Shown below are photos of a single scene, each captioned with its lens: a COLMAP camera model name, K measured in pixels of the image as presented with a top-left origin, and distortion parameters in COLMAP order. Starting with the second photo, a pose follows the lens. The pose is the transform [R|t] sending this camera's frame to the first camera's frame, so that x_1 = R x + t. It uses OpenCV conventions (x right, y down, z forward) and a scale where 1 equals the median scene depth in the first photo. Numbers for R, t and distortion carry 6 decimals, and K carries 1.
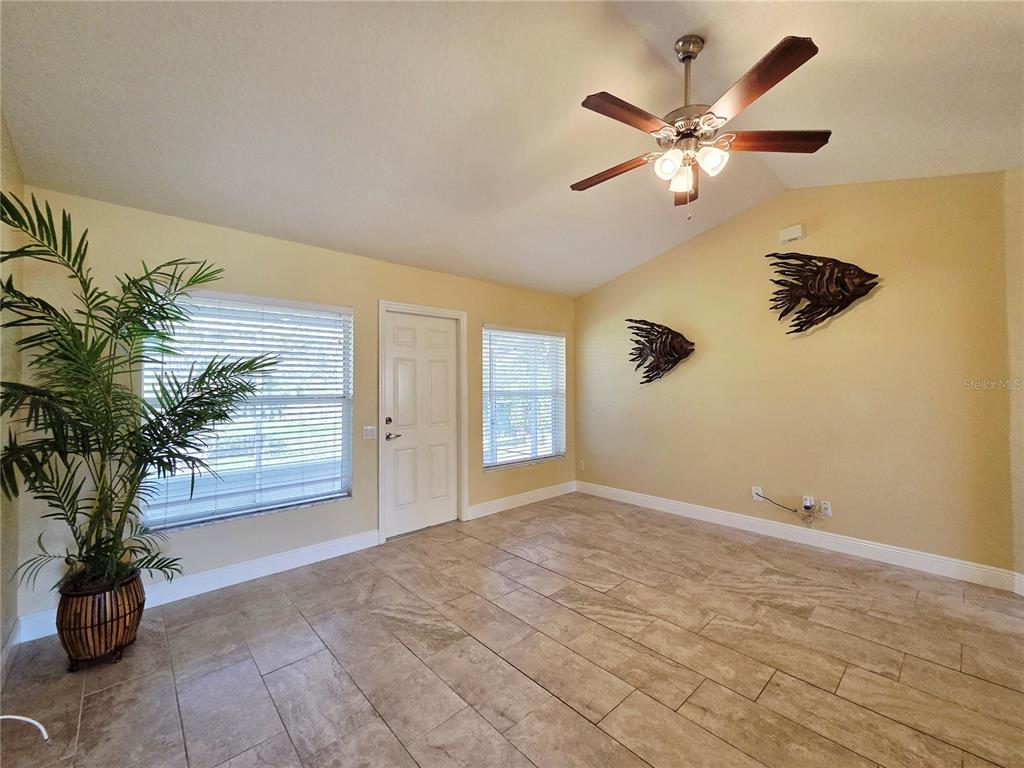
lens RADIAL K [[421.3, 0, 521.7], [0, 421.3, 384.0], [0, 0, 1]] dist [-0.000500, -0.000051]
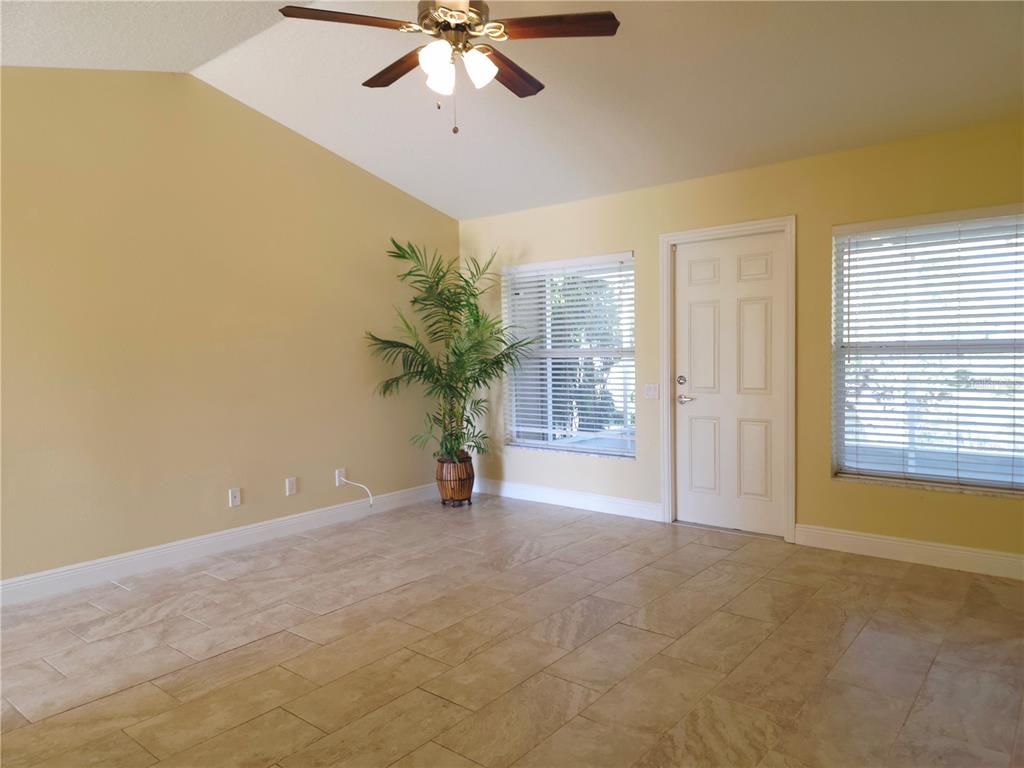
lens RADIAL K [[694.9, 0, 510.3], [0, 694.9, 384.1], [0, 0, 1]] dist [0.061318, -0.053773]
pose [[0.125596, 0.048997, -0.990871, 1.452800], [0.020068, 0.998450, 0.051915, 0.025965], [0.991878, -0.026406, 0.124418, 0.735771]]
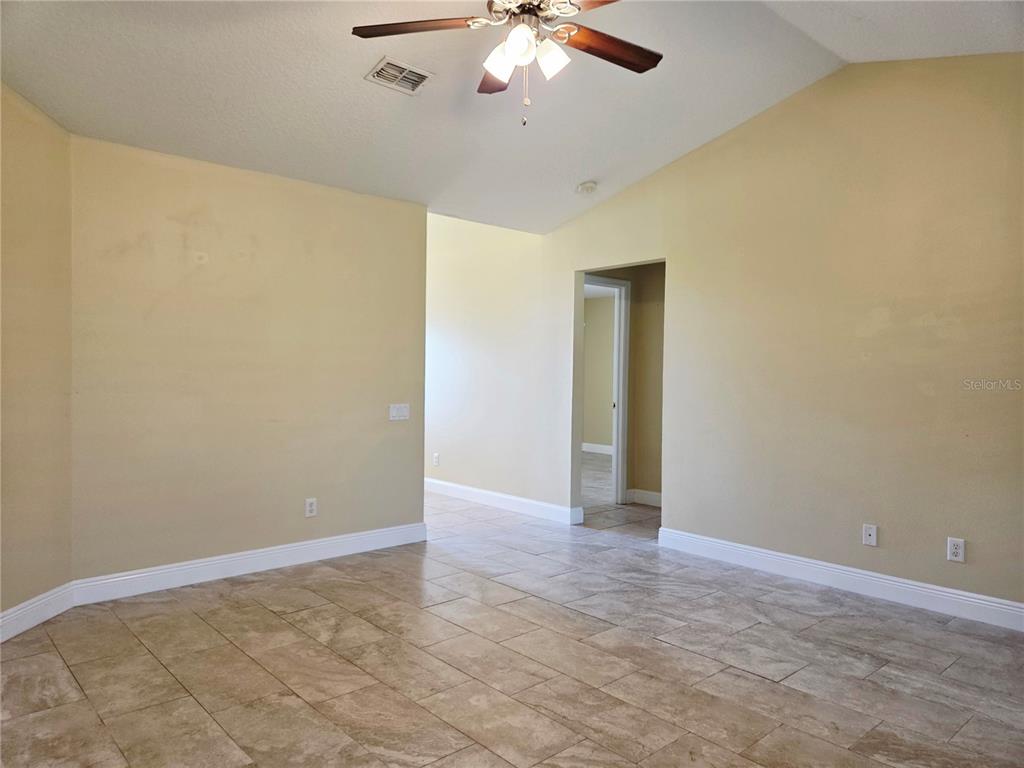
lens RADIAL K [[694.9, 0, 512.7], [0, 694.9, 393.9], [0, 0, 1]] dist [0.061318, -0.053773]
pose [[-0.999531, -0.009311, 0.029160, 0.307357], [-0.008441, 0.999520, 0.029815, 0.046266], [-0.029423, 0.029555, -0.999130, 1.832516]]
